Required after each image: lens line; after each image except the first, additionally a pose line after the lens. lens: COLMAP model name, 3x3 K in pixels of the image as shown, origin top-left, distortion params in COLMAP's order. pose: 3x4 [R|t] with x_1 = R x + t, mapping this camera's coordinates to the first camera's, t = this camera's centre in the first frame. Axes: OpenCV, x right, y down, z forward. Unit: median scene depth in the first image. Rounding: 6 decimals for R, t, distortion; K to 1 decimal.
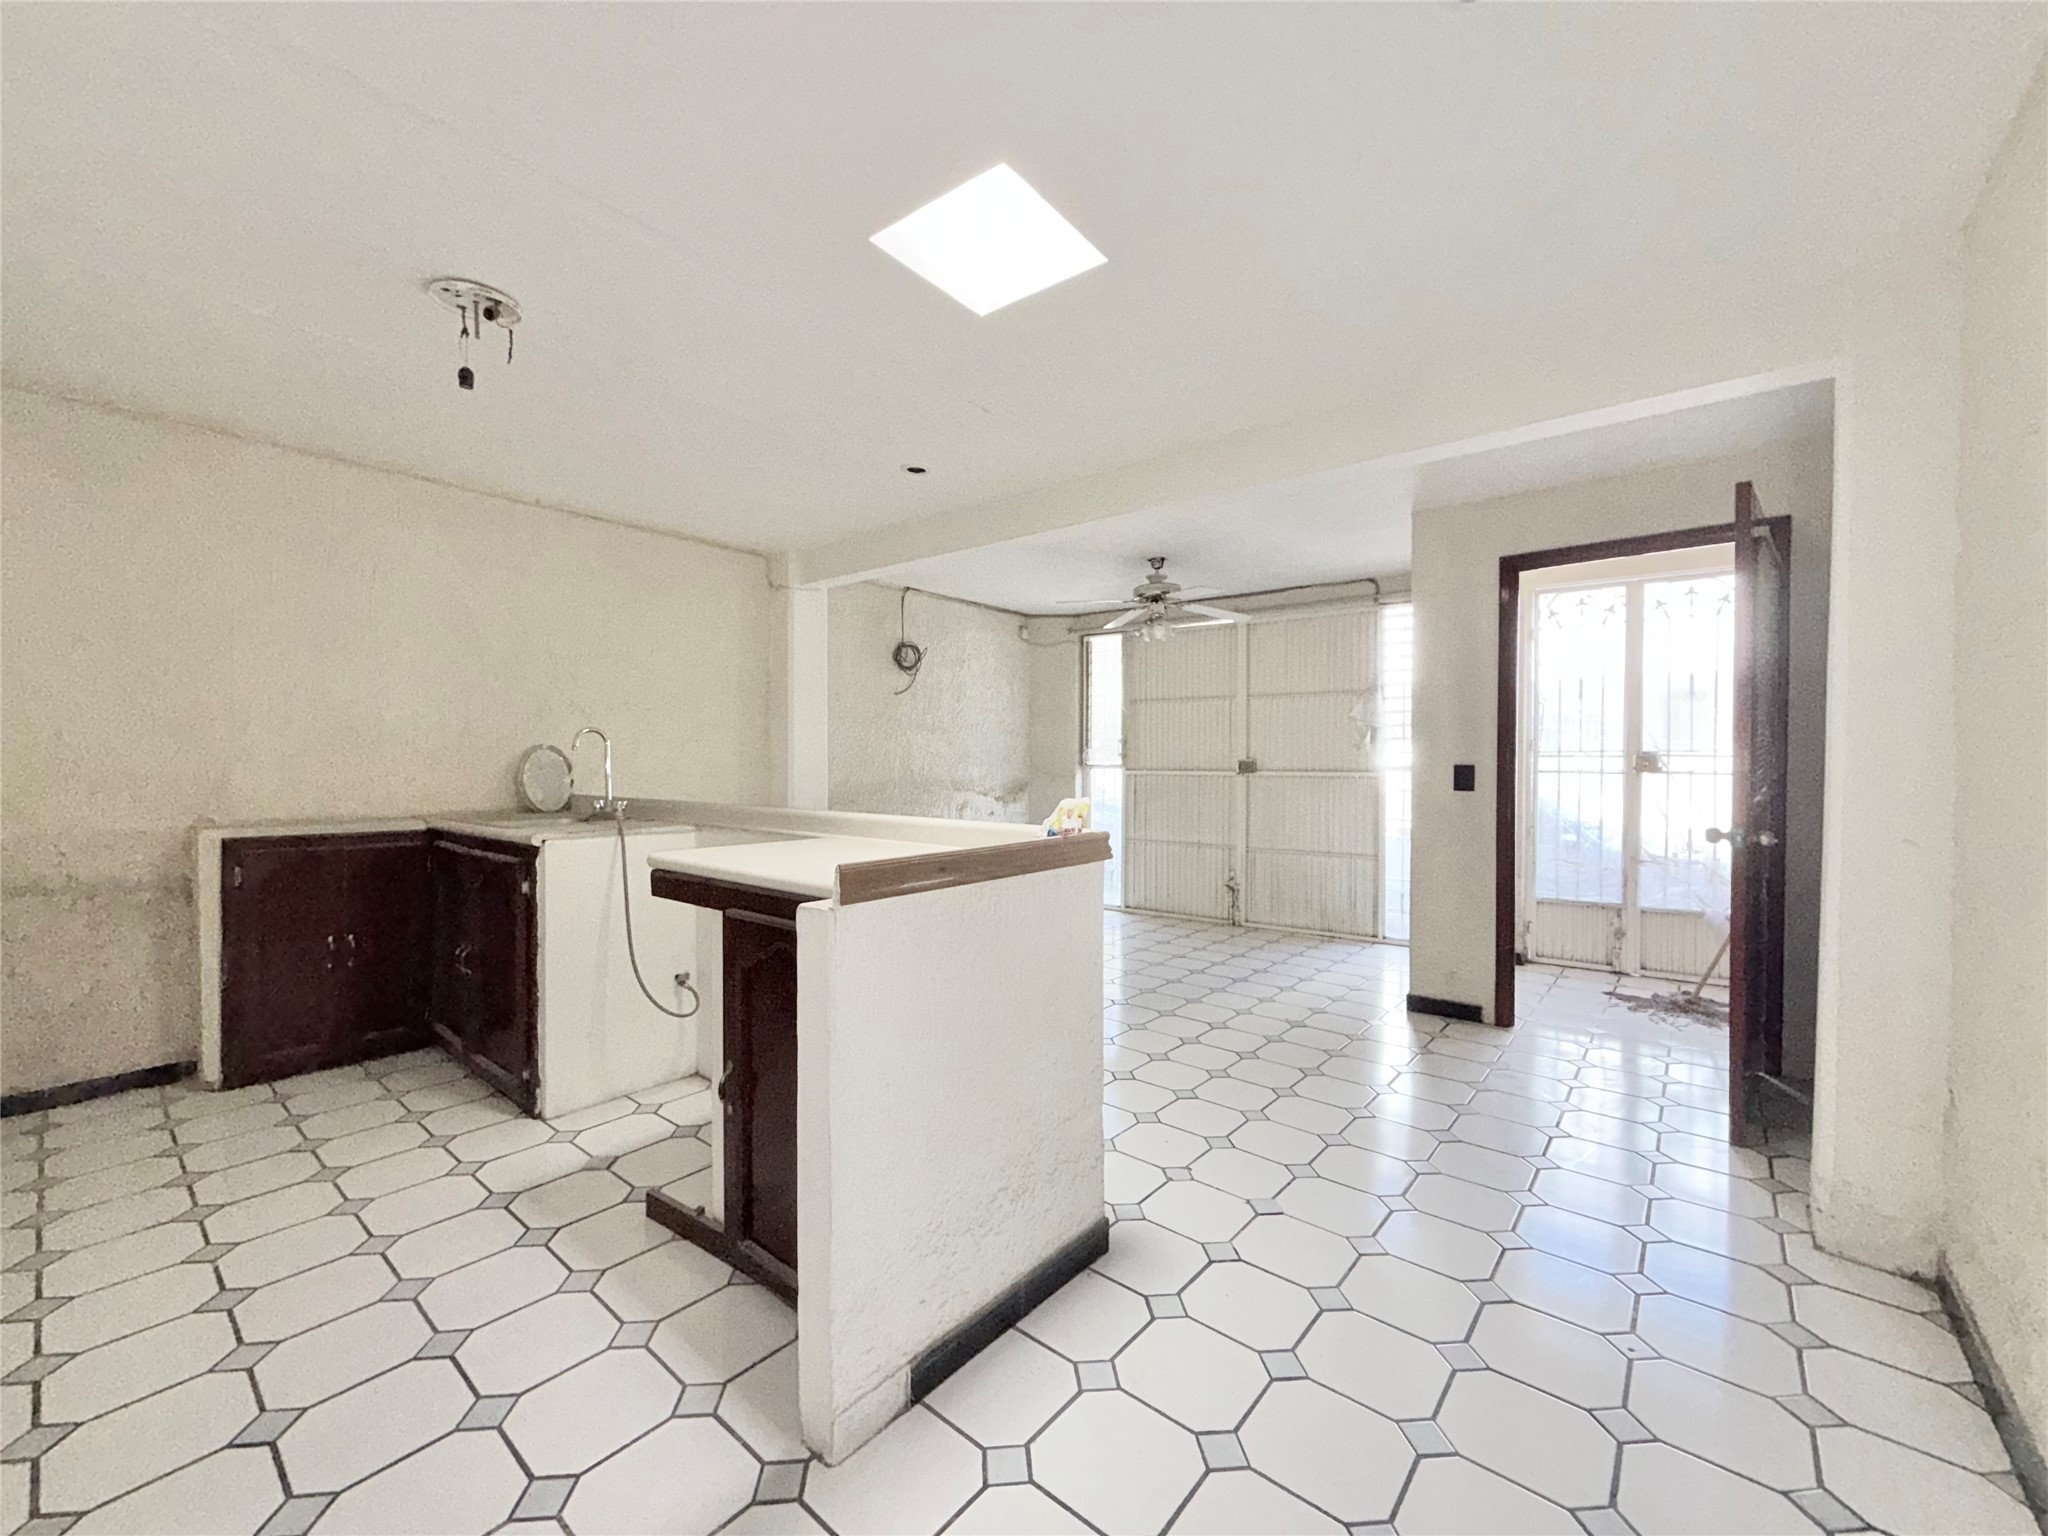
lens RADIAL K [[817.8, 0, 1028.7], [0, 817.8, 769.9], [0, 0, 1]] dist [-0.000310, 0.000035]
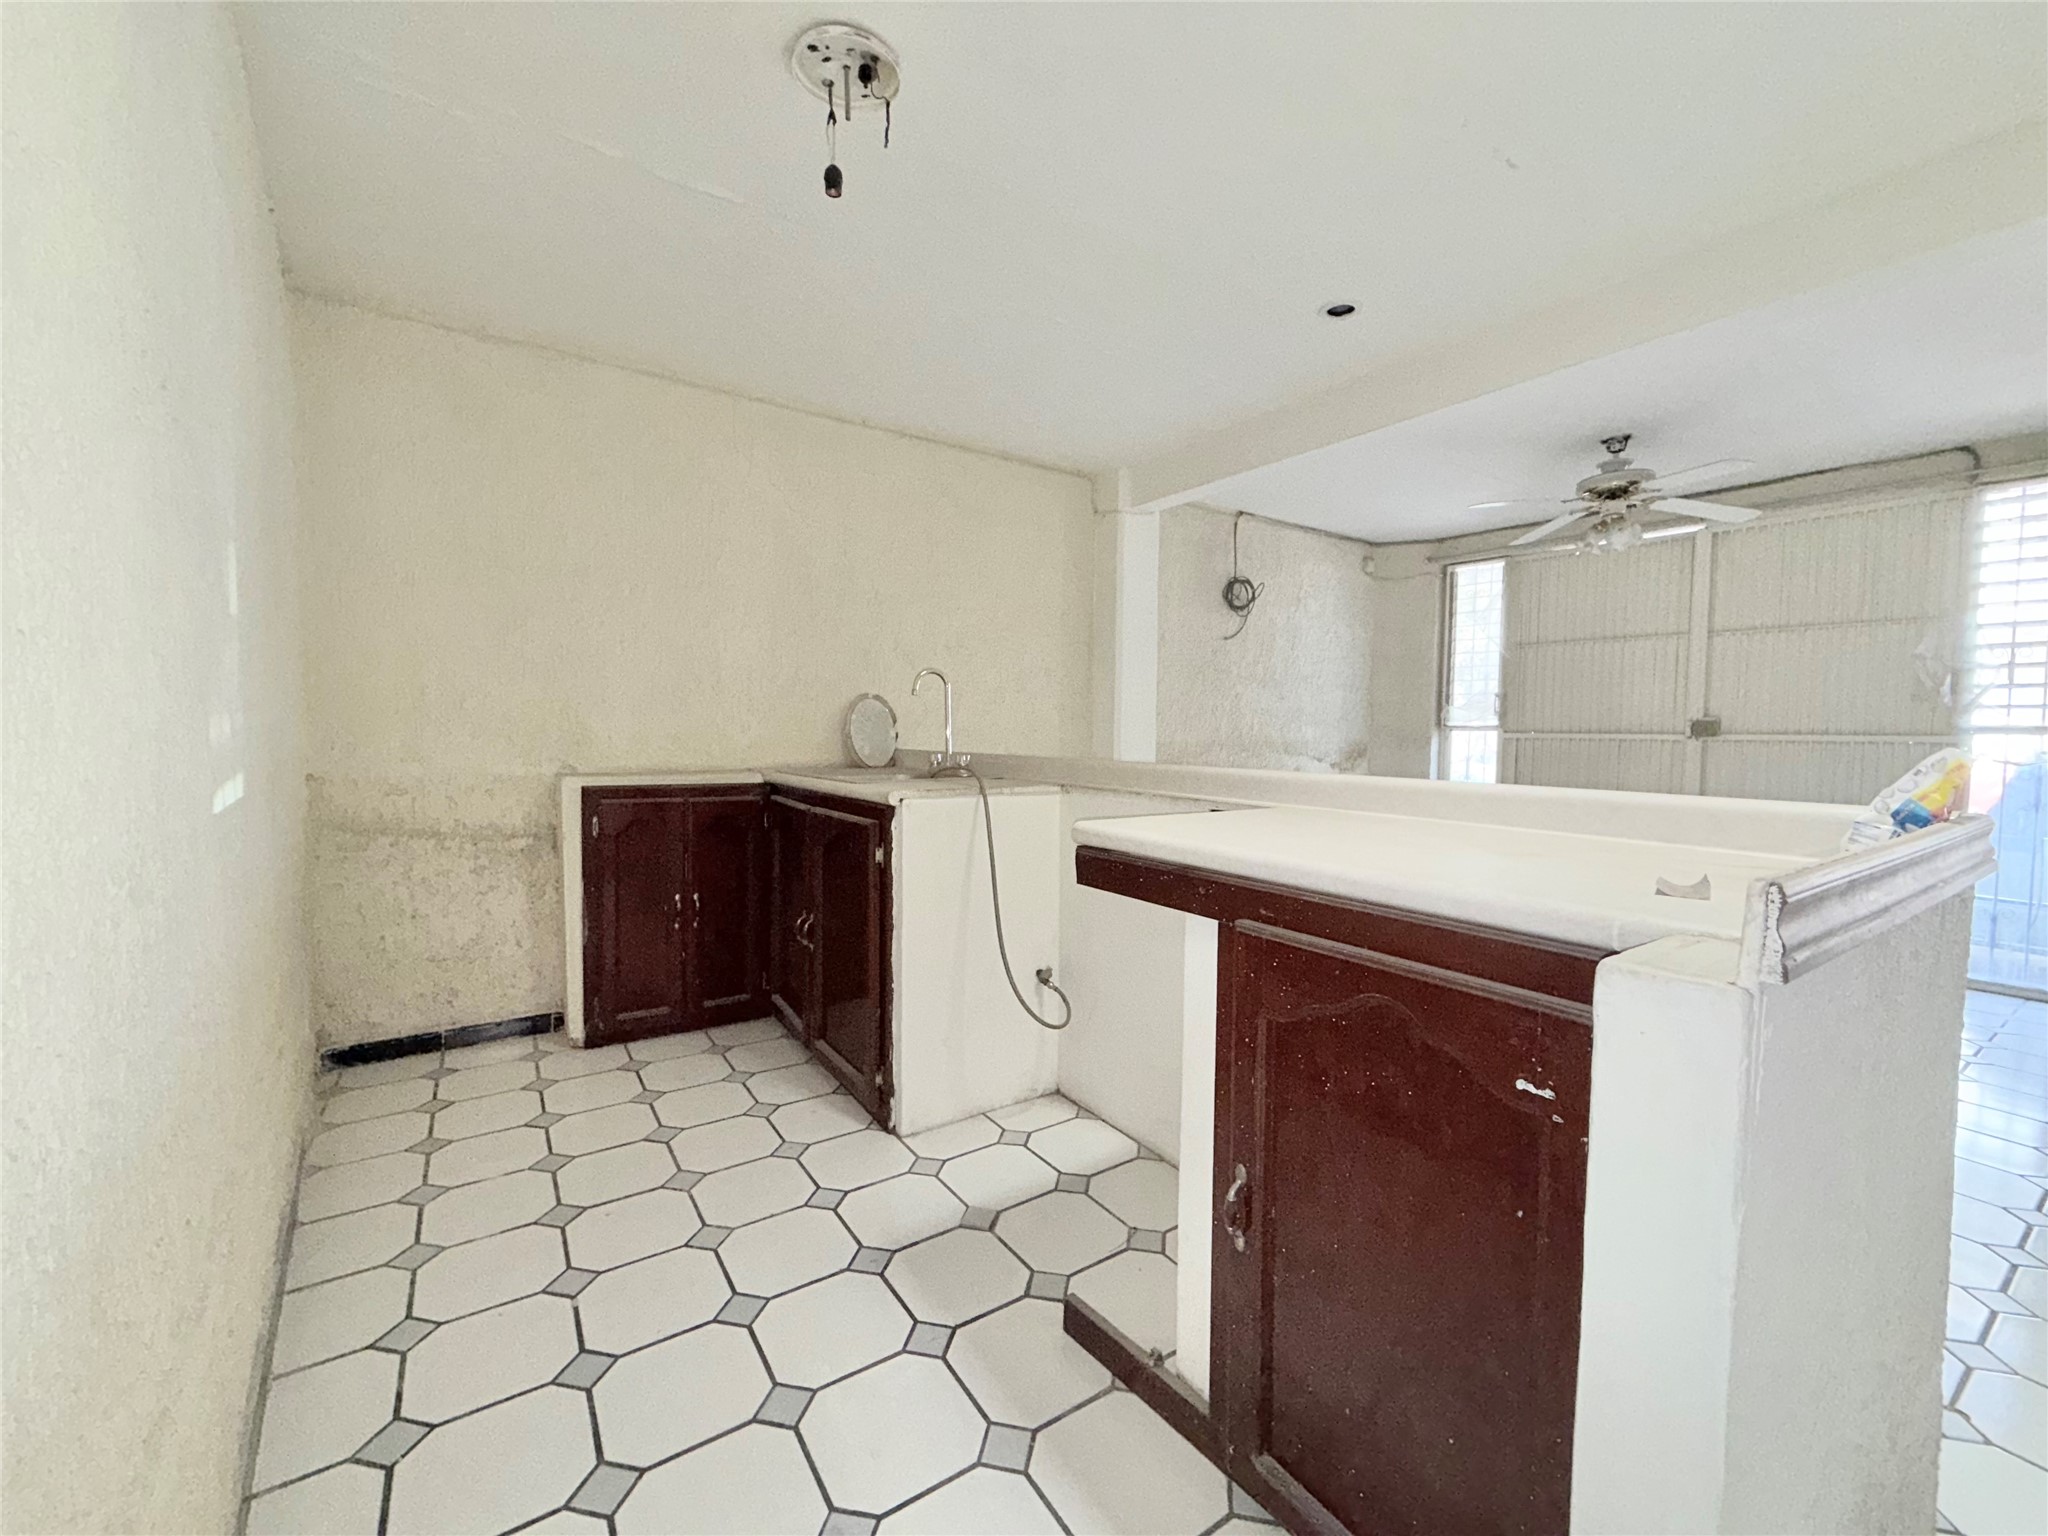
lens RADIAL K [[817.8, 0, 1028.7], [0, 817.8, 769.9], [0, 0, 1]] dist [-0.000310, 0.000035]
pose [[0.959413, 0.020523, -0.281257, -0.210208], [-0.009838, 0.999177, 0.039352, 0.020851], [0.281833, -0.034988, 0.958825, 0.223495]]
